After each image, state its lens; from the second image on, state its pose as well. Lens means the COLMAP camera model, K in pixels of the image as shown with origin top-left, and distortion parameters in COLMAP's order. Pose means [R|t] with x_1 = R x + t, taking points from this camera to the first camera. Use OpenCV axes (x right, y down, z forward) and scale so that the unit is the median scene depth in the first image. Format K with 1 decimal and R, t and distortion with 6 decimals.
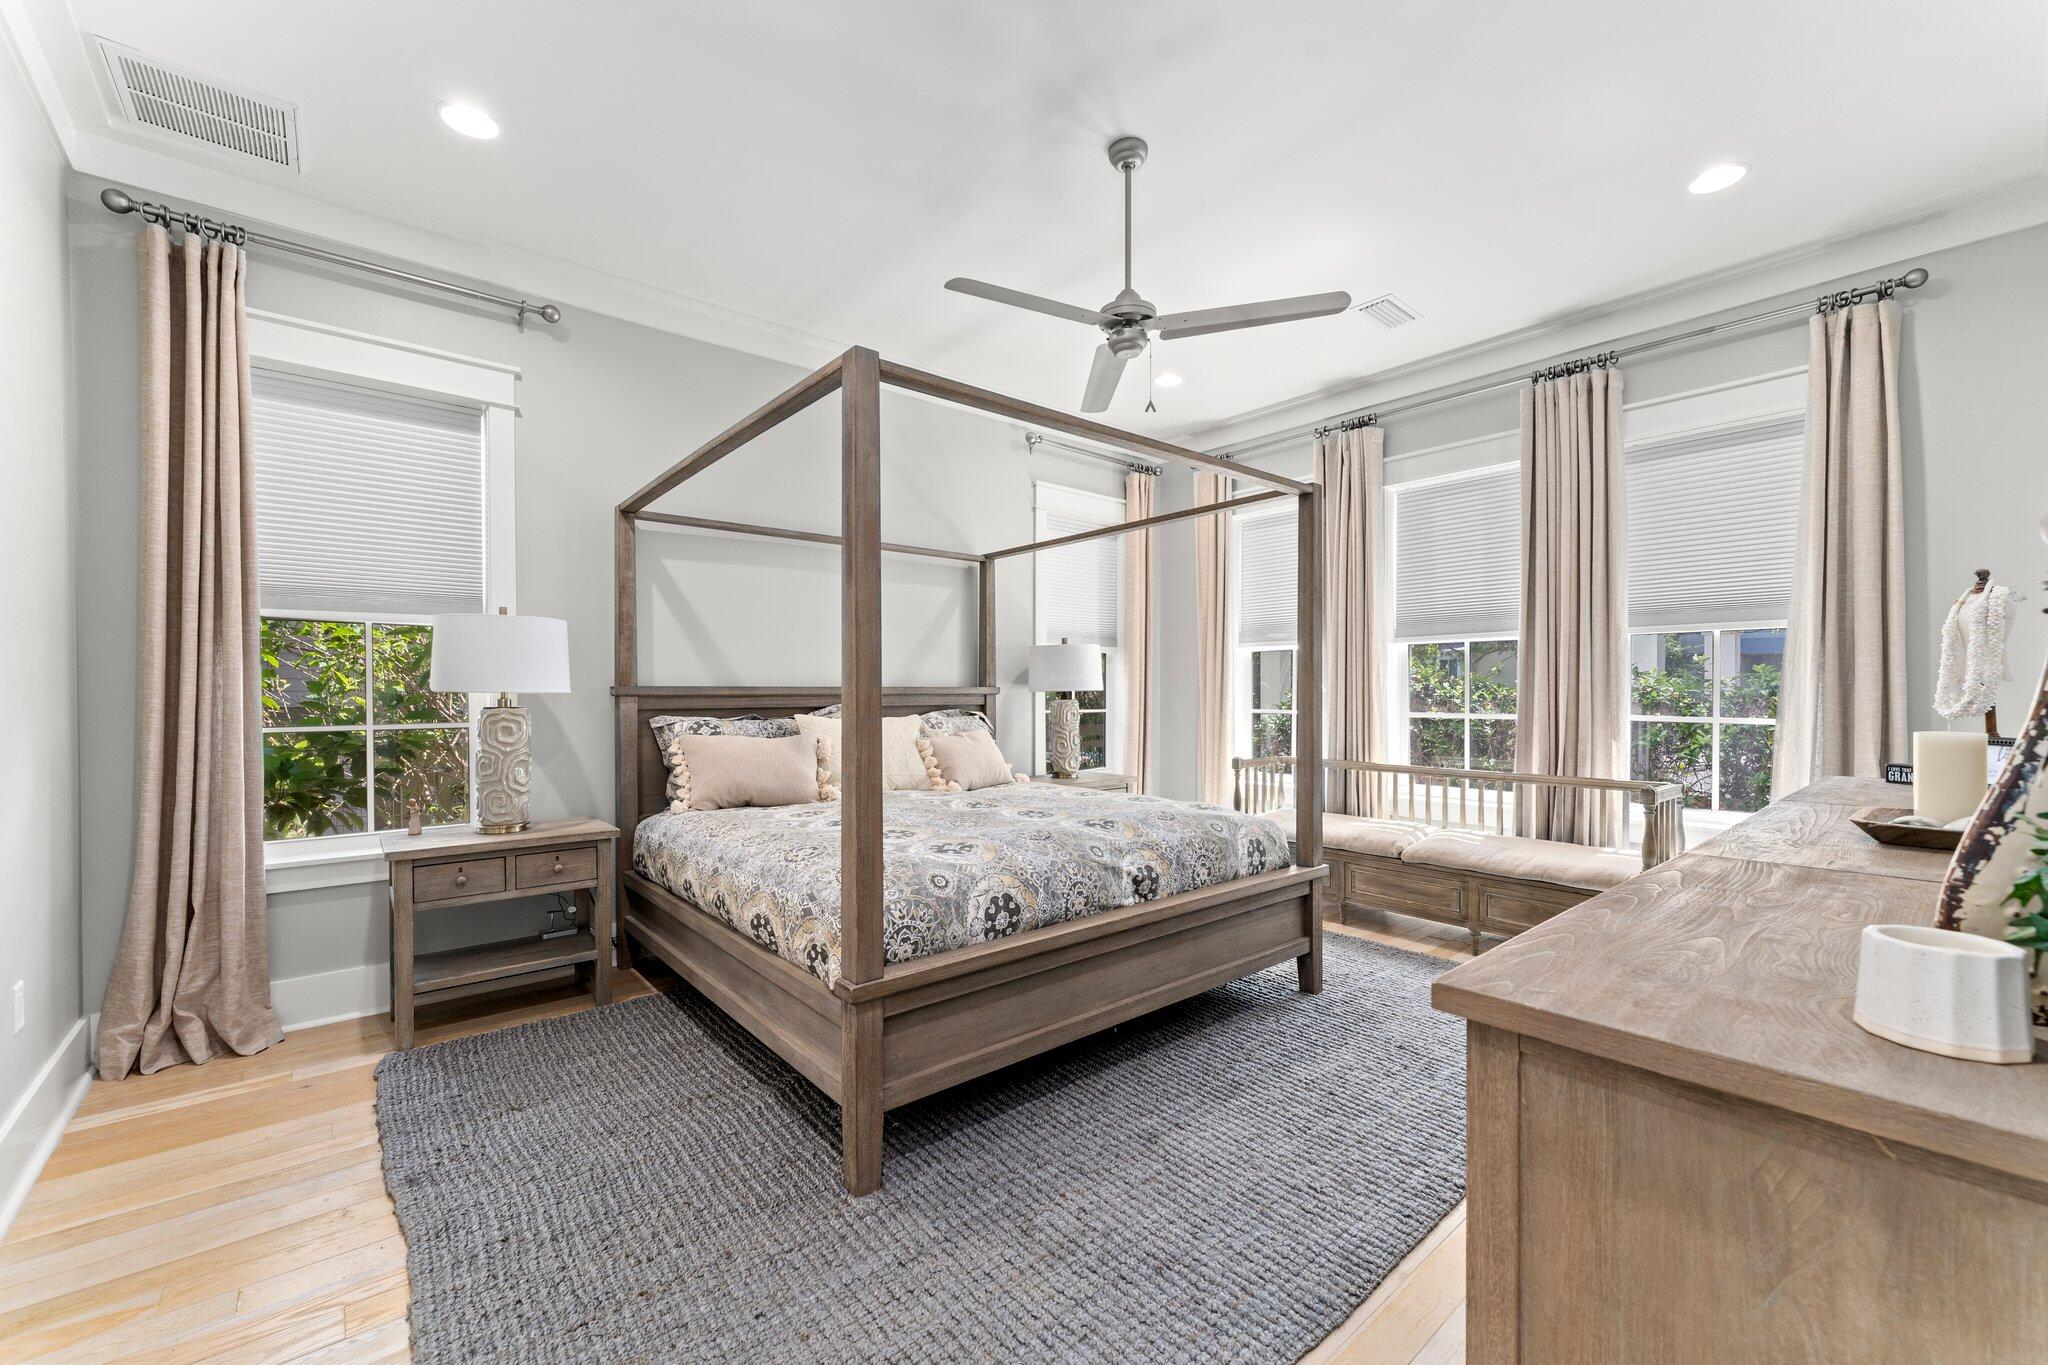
lens RADIAL K [[819.0, 0, 1017.7], [0, 819.0, 688.6], [0, 0, 1]] dist [-0.001846, 0.000562]
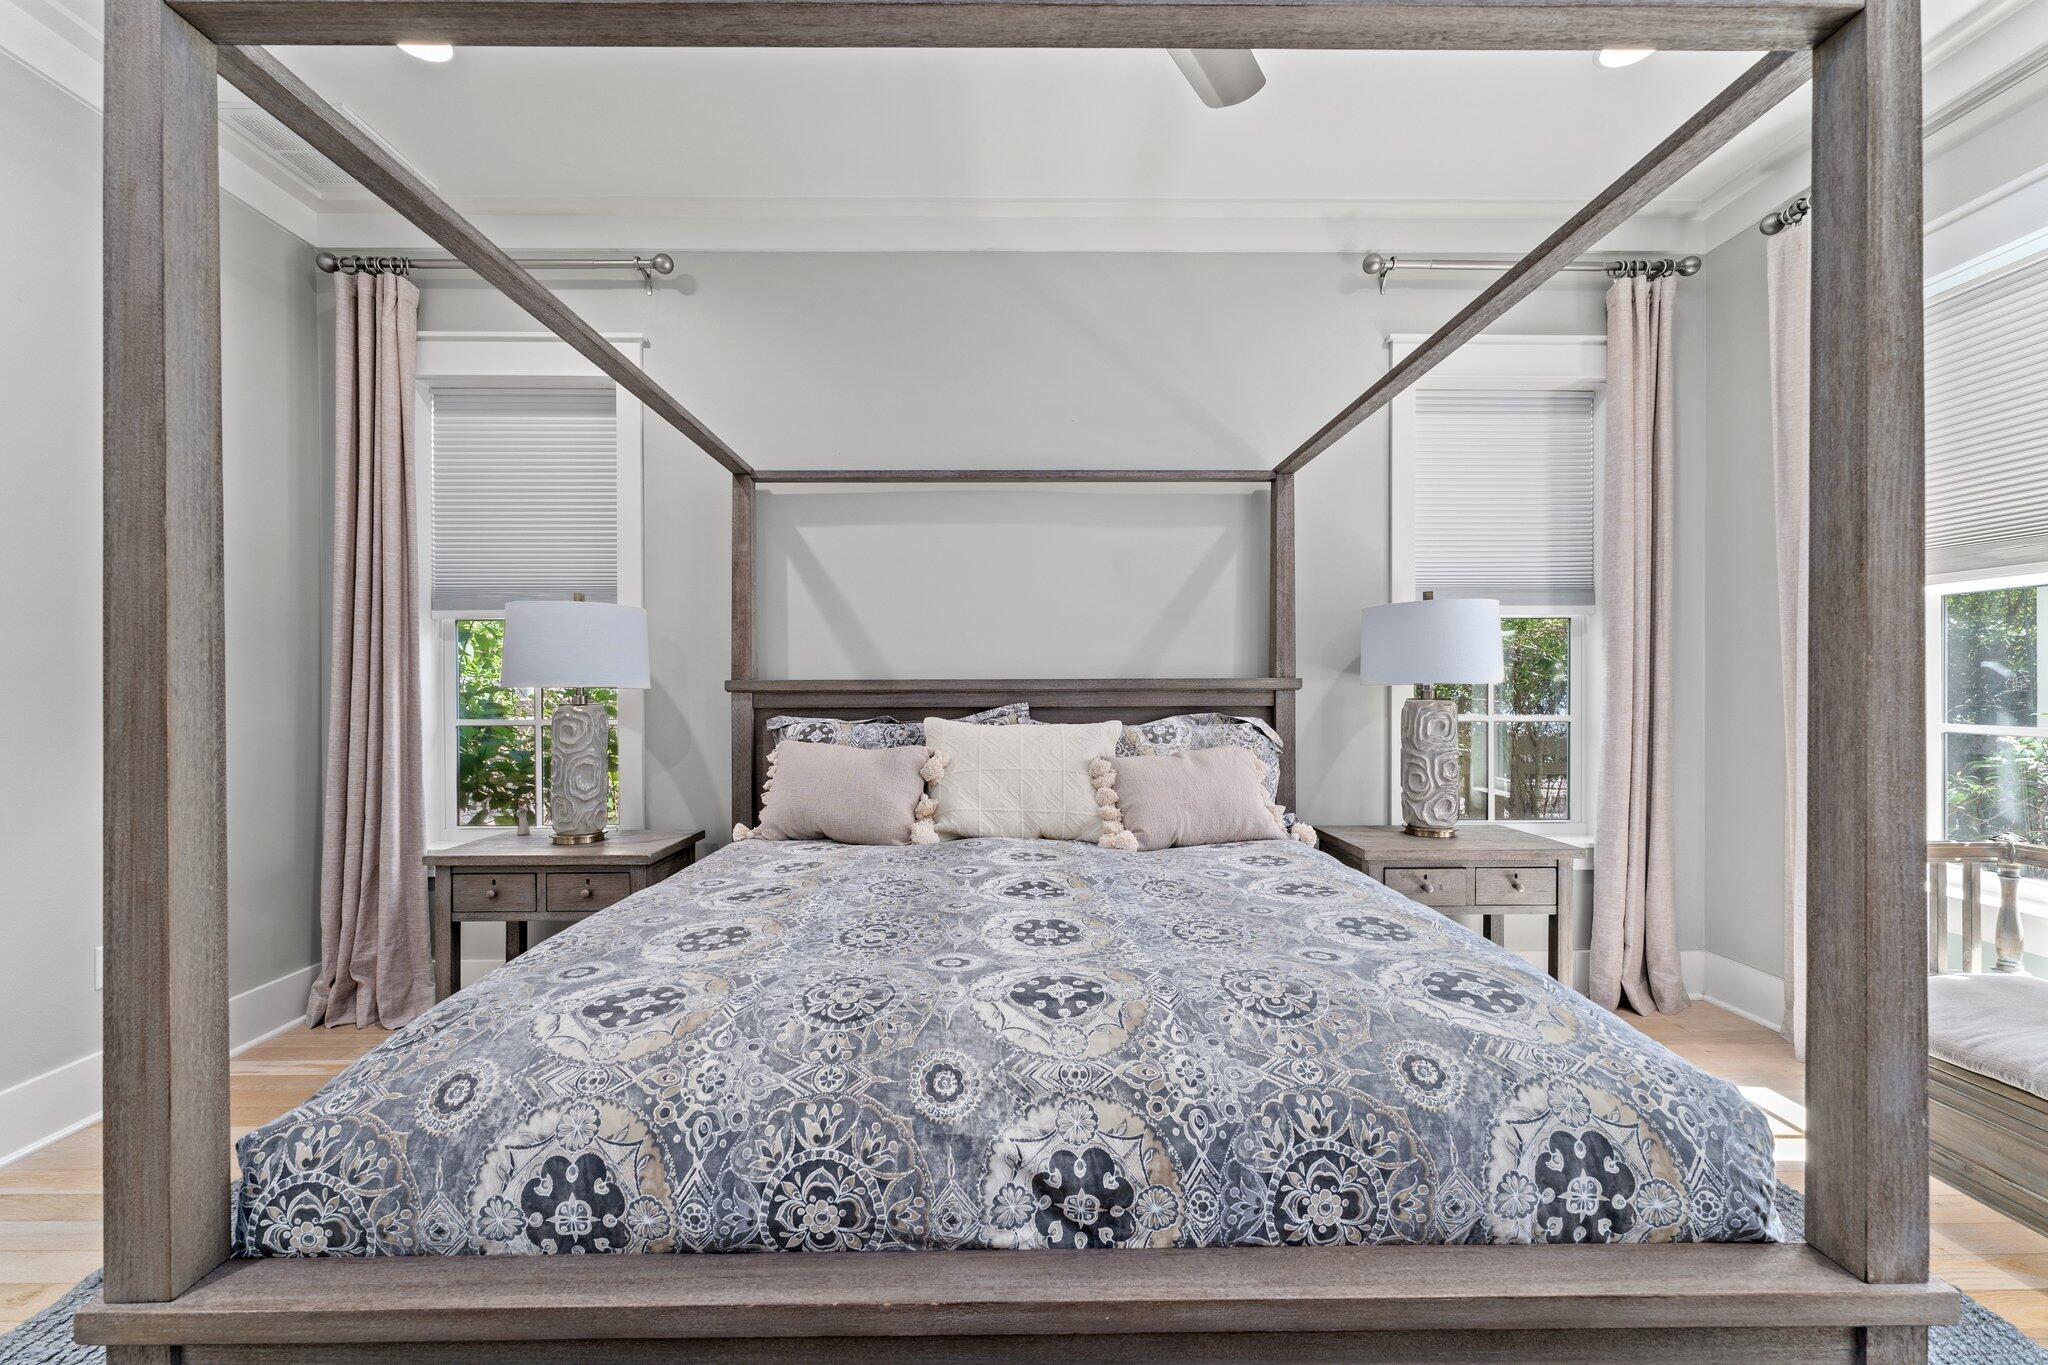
lens RADIAL K [[819.0, 0, 1017.7], [0, 819.0, 688.6], [0, 0, 1]] dist [-0.001846, 0.000562]
pose [[0.775512, -0.001821, -0.631331, 0.320765], [0.005383, 0.999979, 0.003728, 0.004310], [0.631310, -0.006289, 0.775505, 0.605761]]
